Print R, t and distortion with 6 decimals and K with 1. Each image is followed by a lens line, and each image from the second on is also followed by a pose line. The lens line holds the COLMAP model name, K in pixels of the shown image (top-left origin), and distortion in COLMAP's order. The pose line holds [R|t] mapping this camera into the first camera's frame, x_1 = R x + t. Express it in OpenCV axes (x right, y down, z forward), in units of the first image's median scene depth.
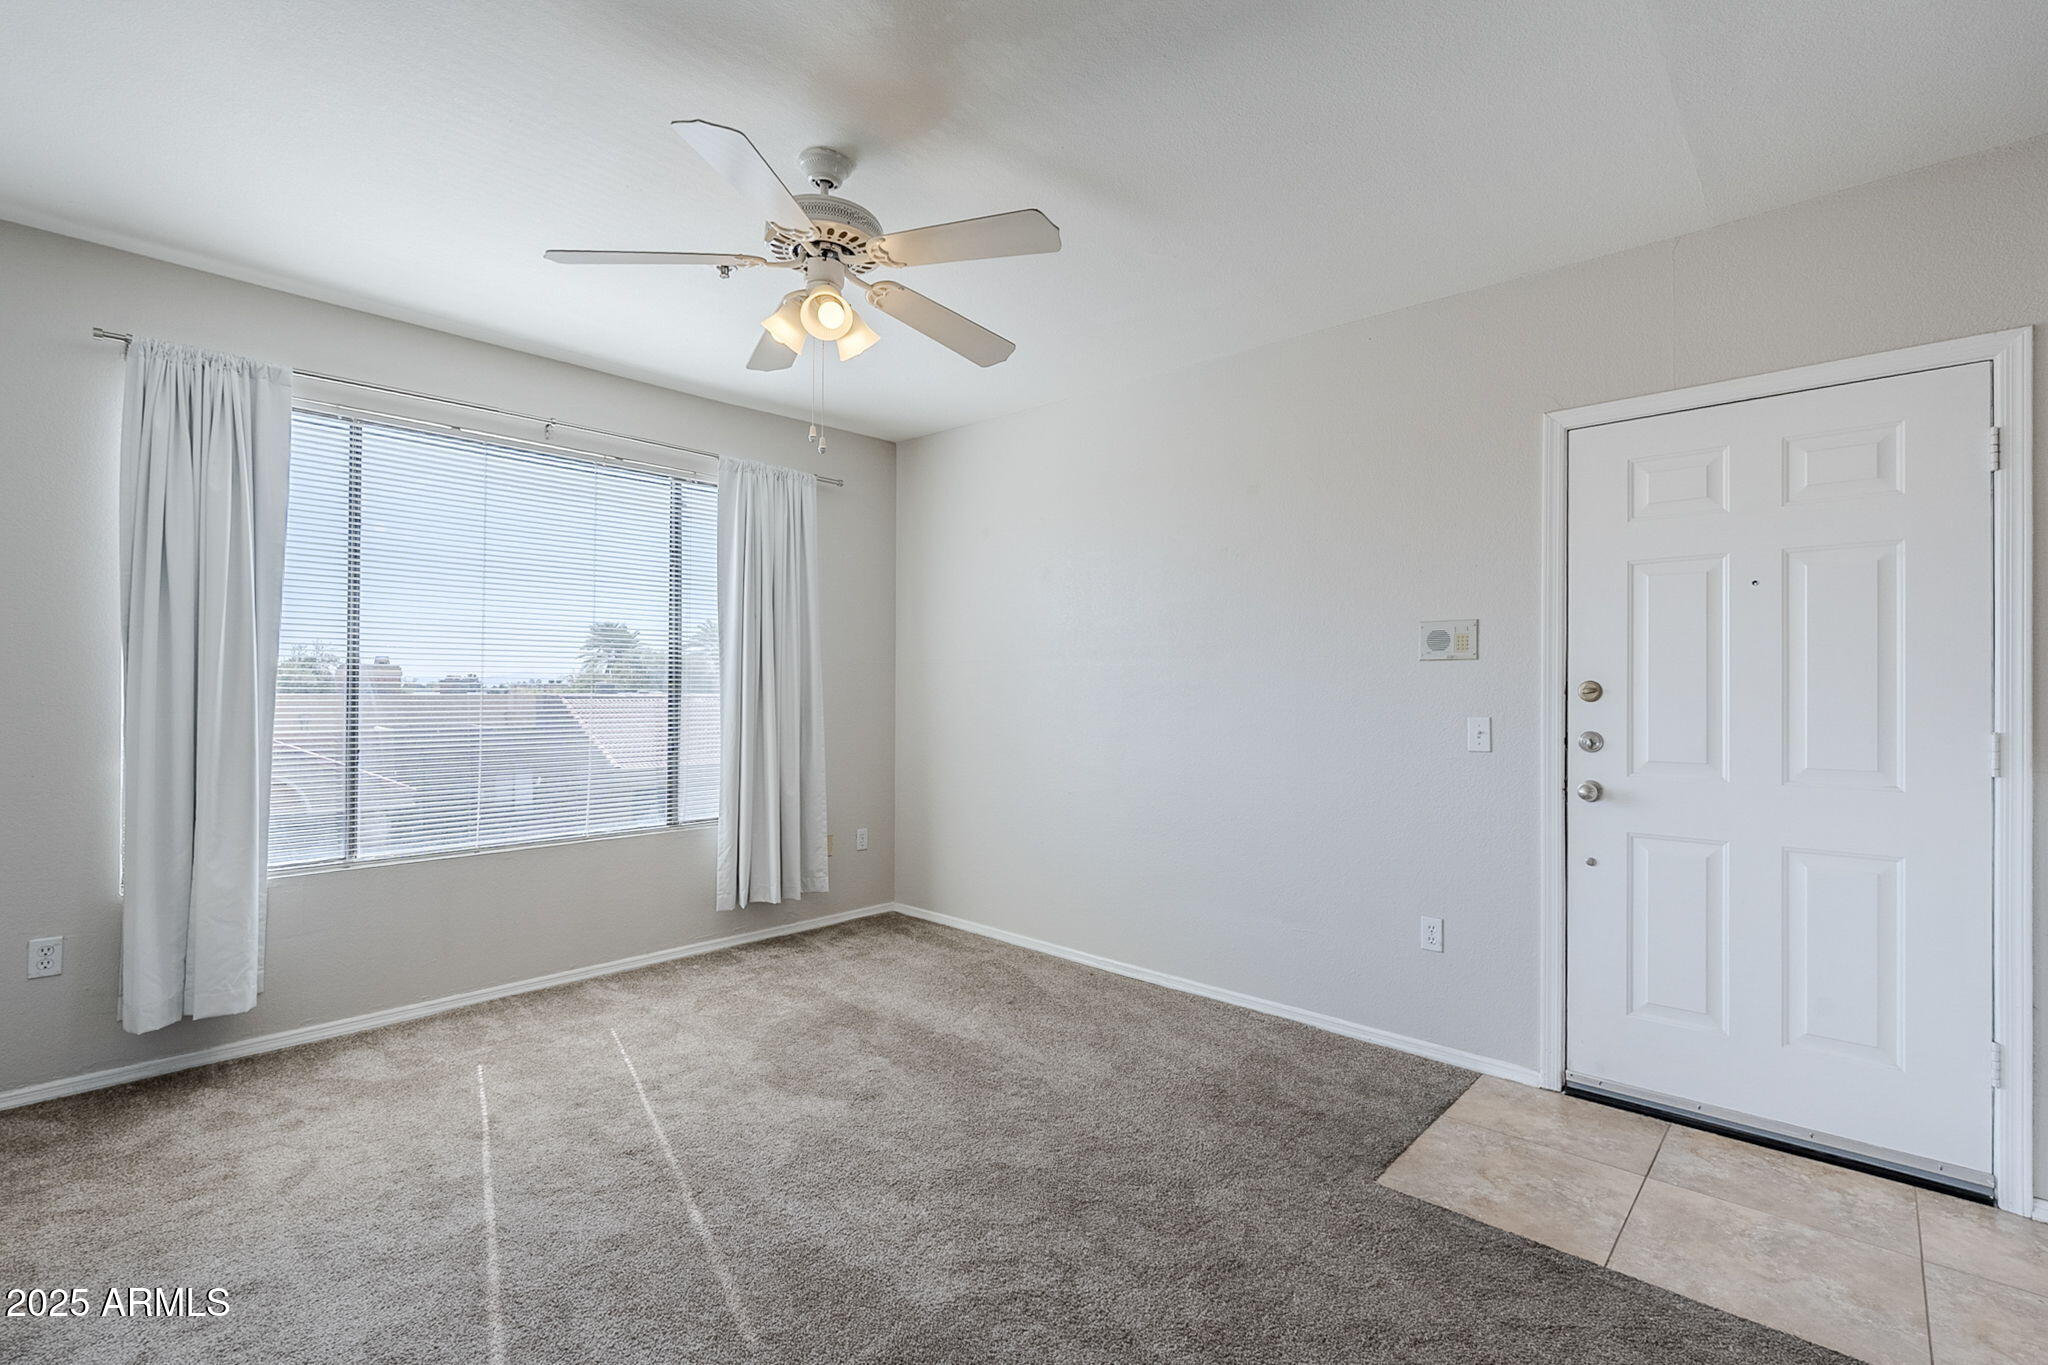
lens RADIAL K [[912.0, 0, 1024.5], [0, 912.0, 688.2], [0, 0, 1]] dist [-0.003644, -0.000628]
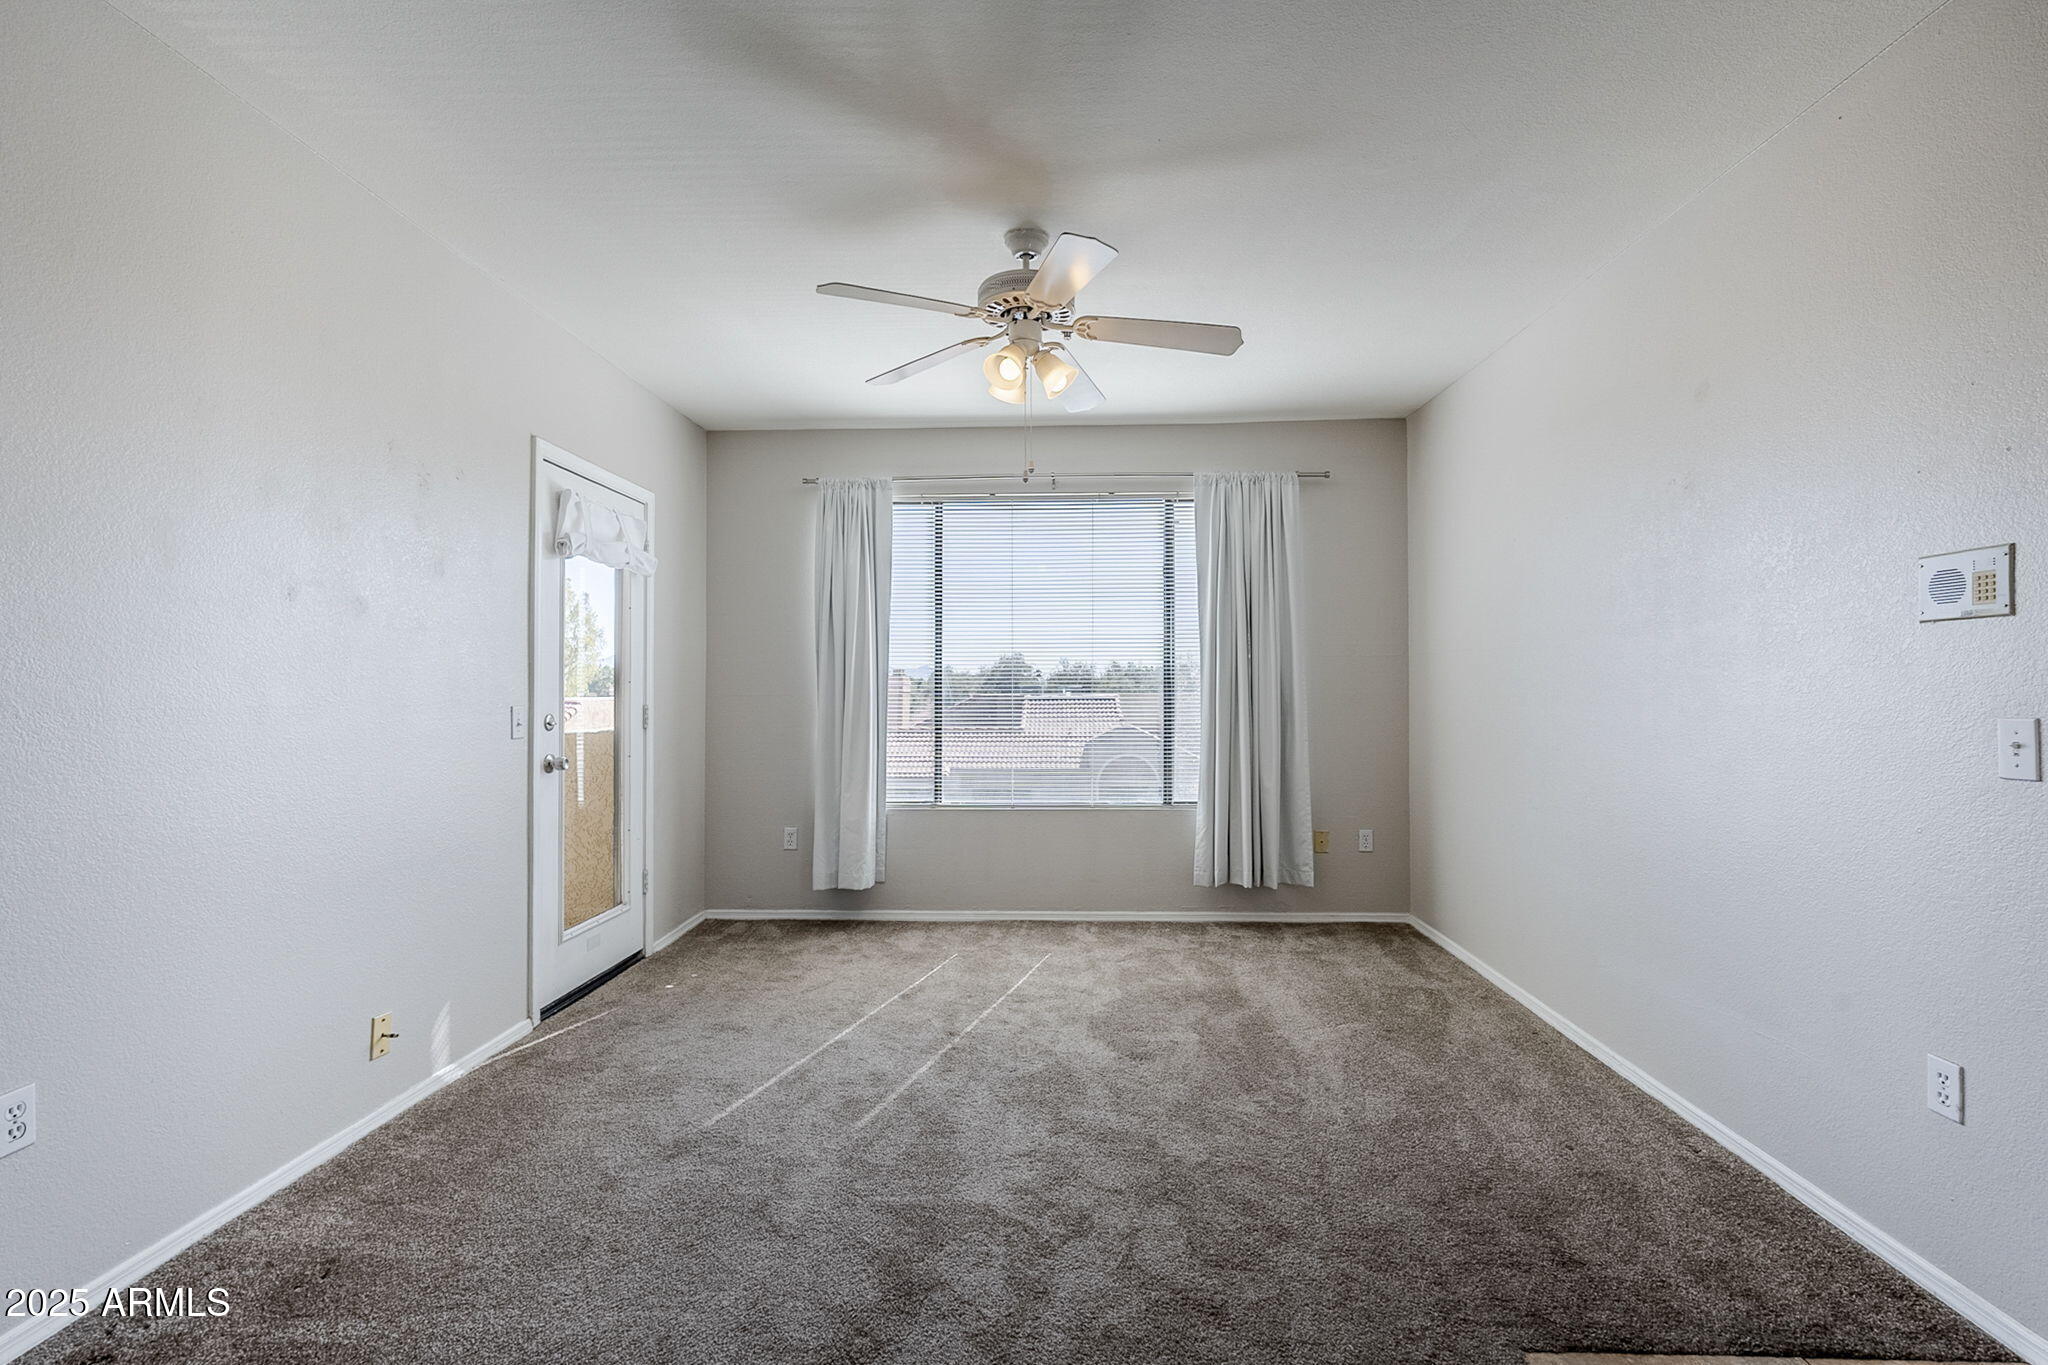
lens RADIAL K [[912.0, 0, 1024.1], [0, 912.0, 679.1], [0, 0, 1]] dist [-0.003644, -0.000628]
pose [[0.649176, -0.014893, -0.760492, 0.477220], [0.007478, 0.999885, -0.013197, 0.009702], [0.760601, 0.002880, 0.649213, 0.158967]]
